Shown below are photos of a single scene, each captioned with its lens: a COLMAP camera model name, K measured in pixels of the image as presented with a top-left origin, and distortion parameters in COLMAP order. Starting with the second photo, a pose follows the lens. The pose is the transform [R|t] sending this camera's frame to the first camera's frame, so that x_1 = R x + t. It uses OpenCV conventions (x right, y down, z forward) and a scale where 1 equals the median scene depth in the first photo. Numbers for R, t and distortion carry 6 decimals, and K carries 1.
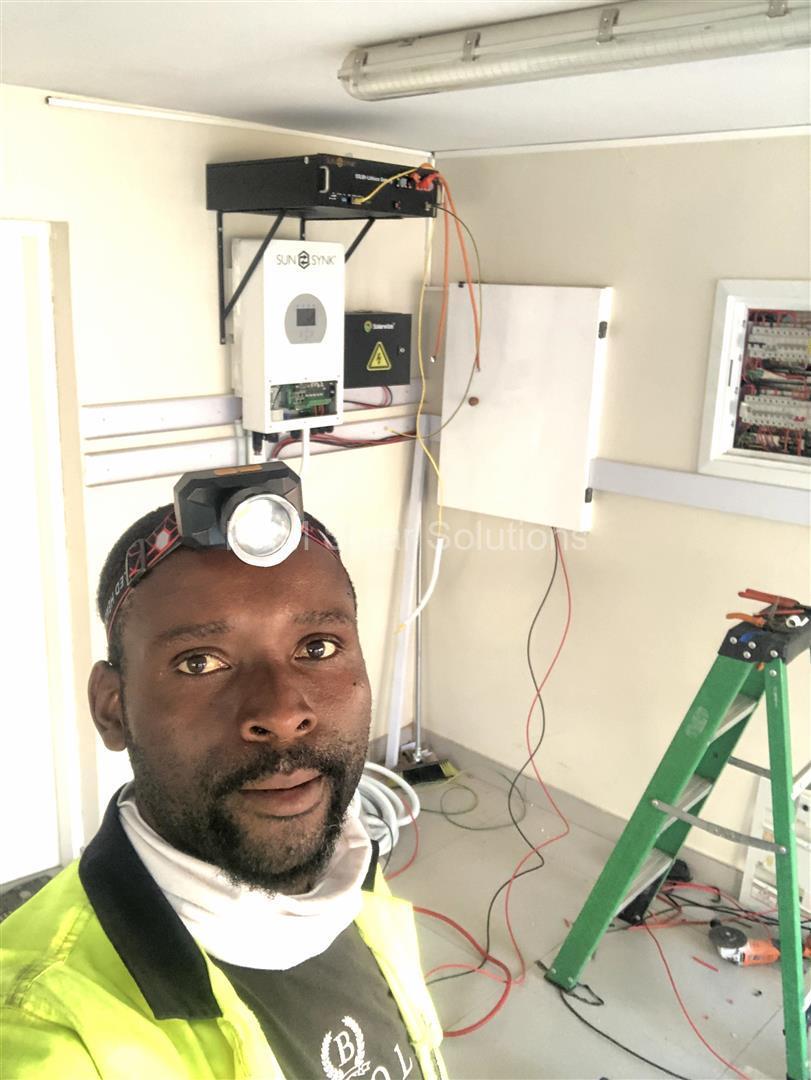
lens RADIAL K [[1002.9, 0, 405.5], [0, 1002.9, 540.0], [0, 0, 1]] dist [0.061460, -0.008393]
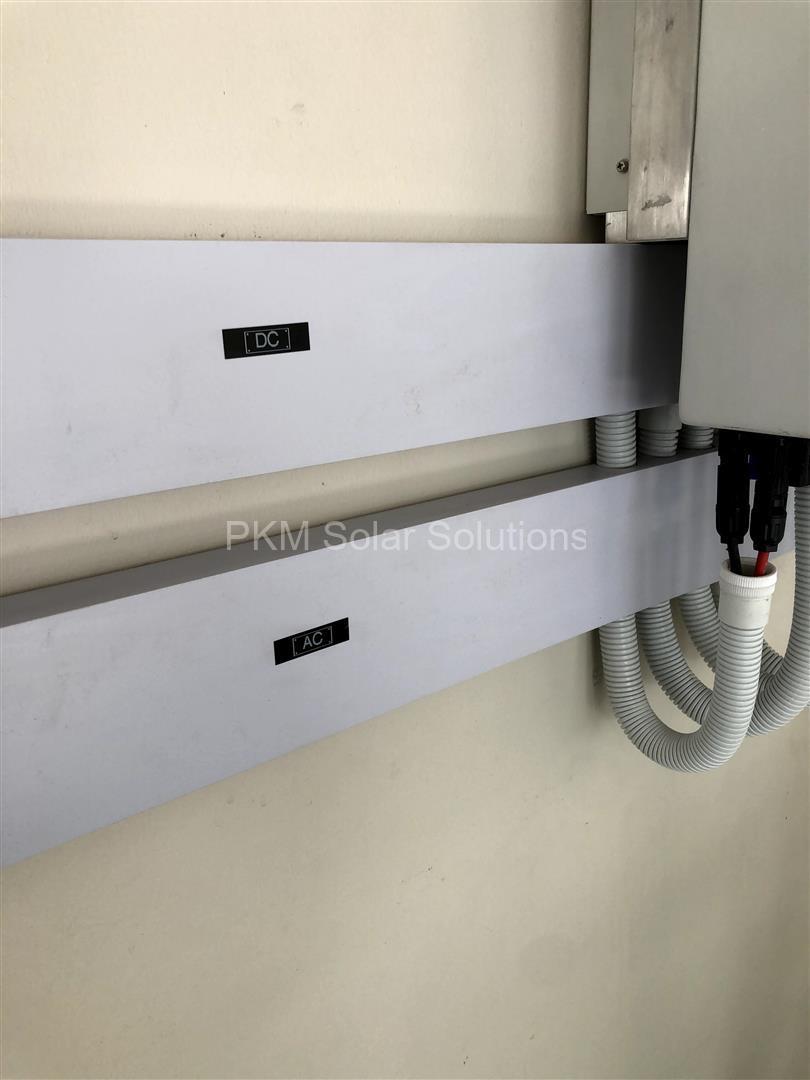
lens RADIAL K [[888.7, 0, 405.0], [0, 888.7, 540.0], [0, 0, 1]] dist [0.075474, -0.011135]
pose [[0.990224, -0.025232, -0.137187, -0.190065], [0.026450, 0.999625, 0.007060, -0.093427], [0.136958, -0.010619, 0.990520, 0.846535]]
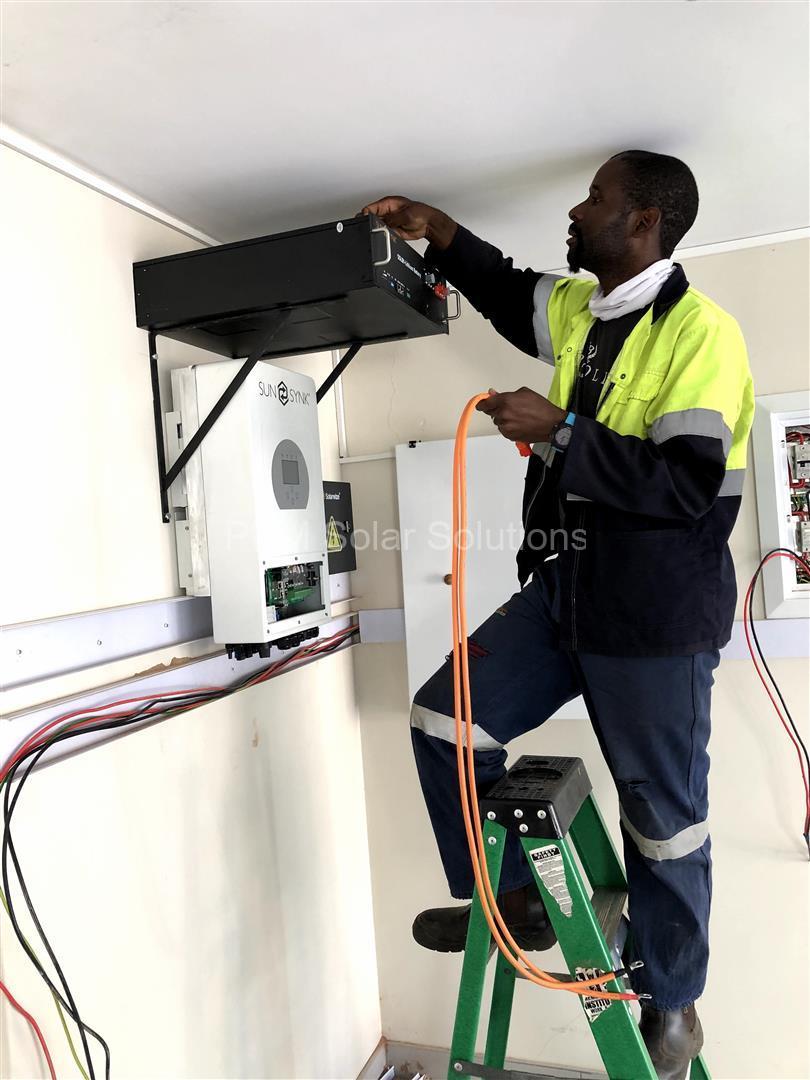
lens RADIAL K [[882.9, 0, 405.3], [0, 882.9, 534.7], [0, 0, 1]] dist [0.049389, -0.062156]
pose [[0.910504, -0.093411, 0.402812, -0.275671], [0.194386, 0.956491, -0.217577, -0.030452], [-0.364961, 0.276406, 0.889046, 0.434478]]
